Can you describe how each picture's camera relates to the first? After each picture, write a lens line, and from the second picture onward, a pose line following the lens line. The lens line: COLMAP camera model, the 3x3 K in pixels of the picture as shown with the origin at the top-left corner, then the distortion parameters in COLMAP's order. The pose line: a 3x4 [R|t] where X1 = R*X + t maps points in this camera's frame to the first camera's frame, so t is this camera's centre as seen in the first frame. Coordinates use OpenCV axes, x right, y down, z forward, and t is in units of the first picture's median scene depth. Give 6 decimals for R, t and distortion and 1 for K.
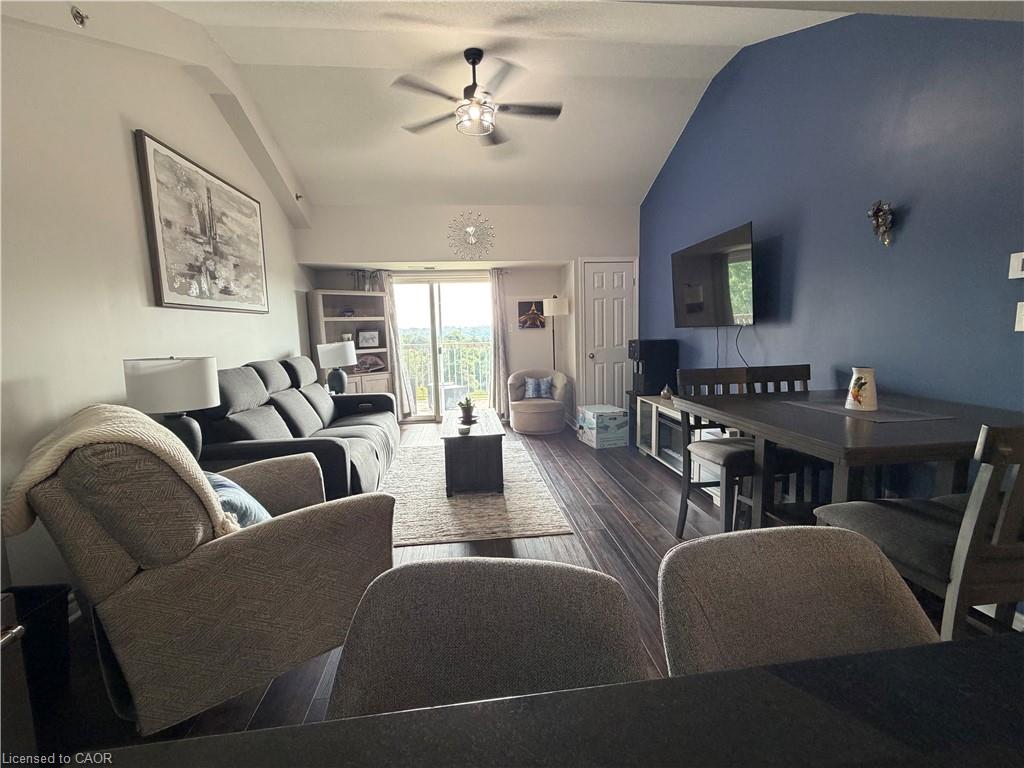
lens RADIAL K [[443.4, 0, 512.0], [0, 443.4, 384.0], [0, 0, 1]] dist [-0.000503, 0.000038]
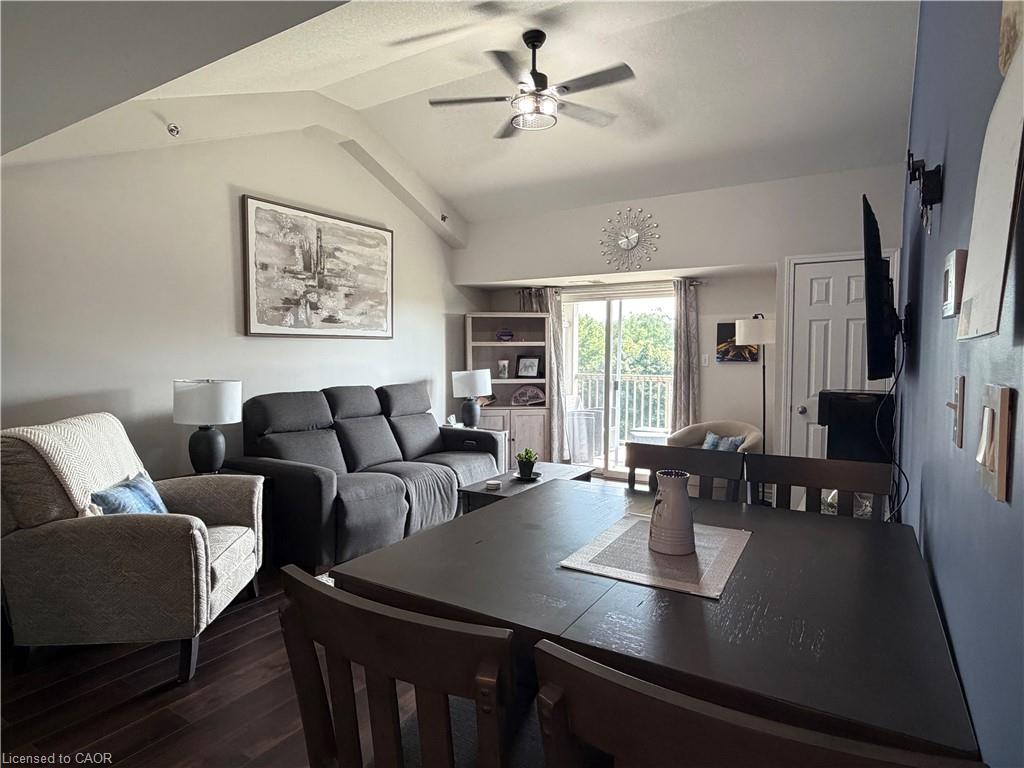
lens RADIAL K [[587.1, 0, 512.0], [0, 587.1, 384.0], [0, 0, 1]] dist [0.005708, 0.001549]
pose [[0.786485, 0.062364, -0.614453, 0.565376], [-0.100293, 0.994580, -0.027427, -0.056406], [0.609412, 0.083196, 0.788477, 0.148199]]
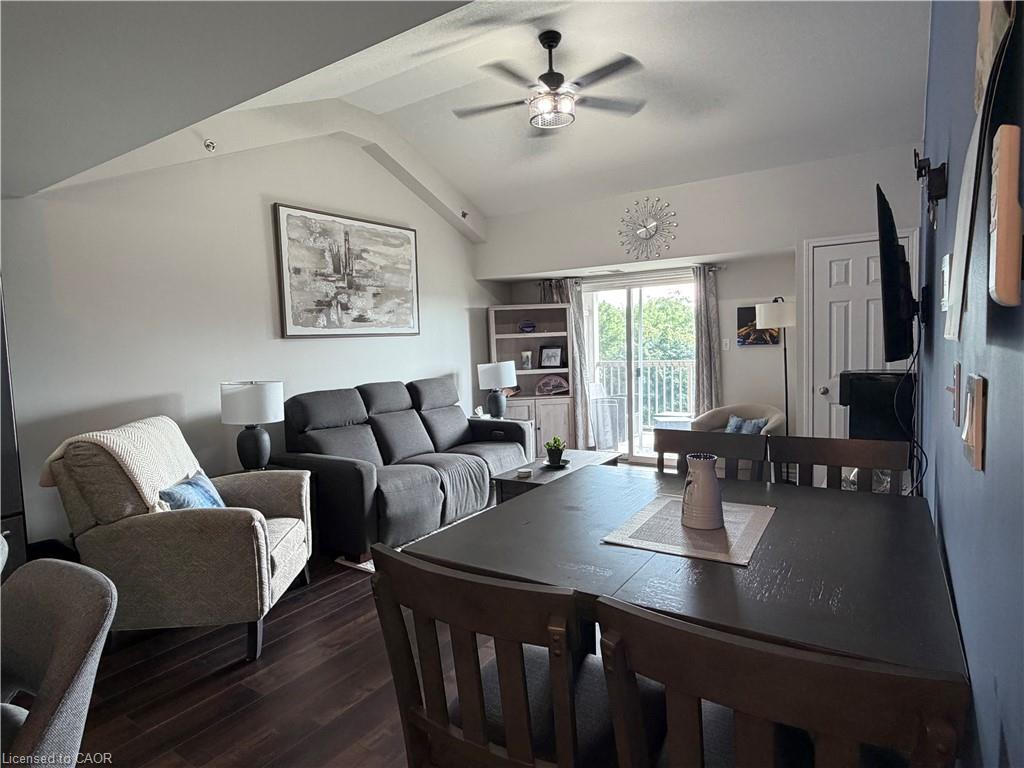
lens RADIAL K [[587.1, 0, 512.0], [0, 587.1, 384.0], [0, 0, 1]] dist [0.005708, 0.001549]
pose [[0.768189, 0.047637, -0.638449, 0.578694], [-0.066653, 0.997760, -0.005751, -0.059976], [0.636744, 0.046972, 0.769643, 0.104445]]
